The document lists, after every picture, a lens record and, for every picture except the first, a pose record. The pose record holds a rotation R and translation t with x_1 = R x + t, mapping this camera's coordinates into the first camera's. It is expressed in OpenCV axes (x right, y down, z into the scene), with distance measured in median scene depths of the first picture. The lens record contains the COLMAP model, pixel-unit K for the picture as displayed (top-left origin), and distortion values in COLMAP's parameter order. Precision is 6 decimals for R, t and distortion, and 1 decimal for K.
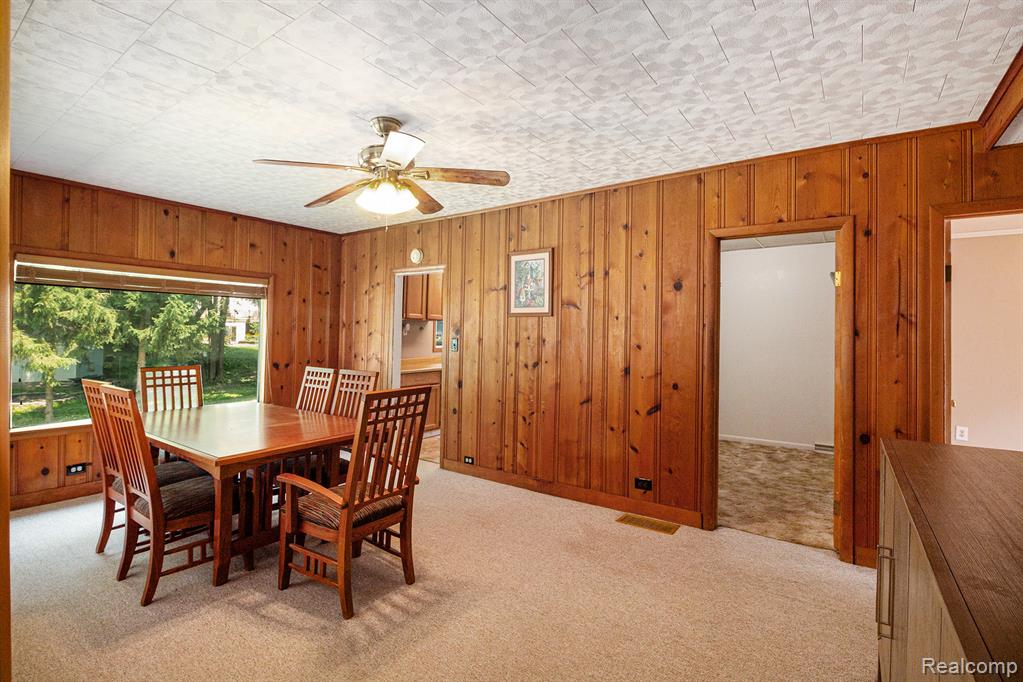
lens RADIAL K [[490.6, 0, 506.9], [0, 490.6, 335.2], [0, 0, 1]] dist [-0.010260, -0.001254]
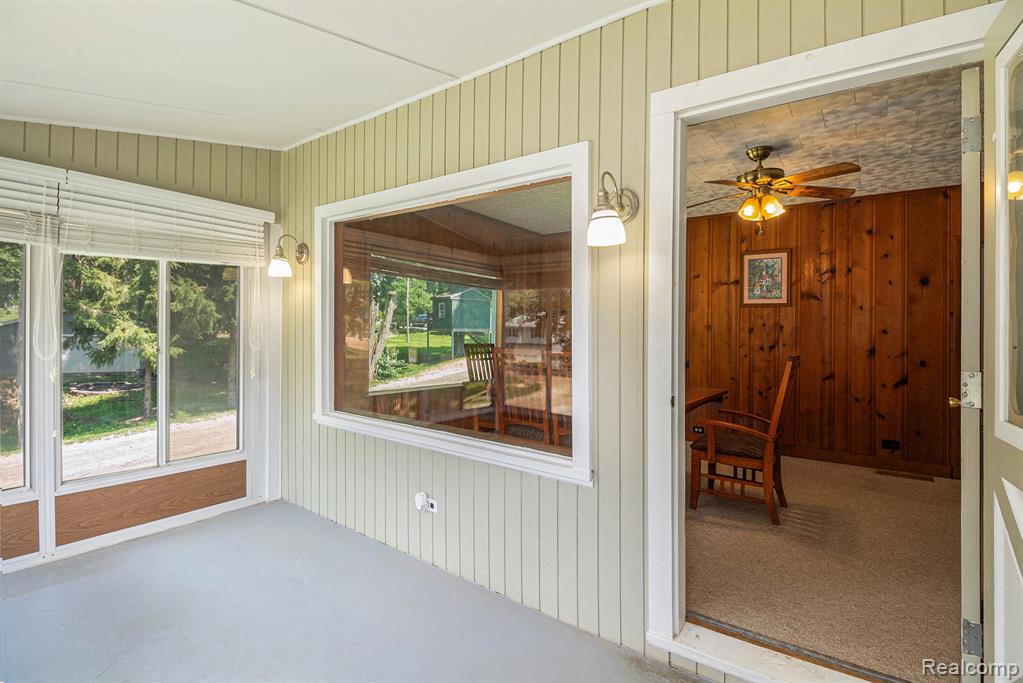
lens RADIAL K [[490.6, 0, 514.0], [0, 490.6, 334.9], [0, 0, 1]] dist [-0.010260, -0.001254]
pose [[0.999874, 0.009530, -0.012704, -0.575590], [-0.009475, 0.999946, 0.004365, 0.032390], [0.012745, -0.004244, 0.999910, -0.194533]]
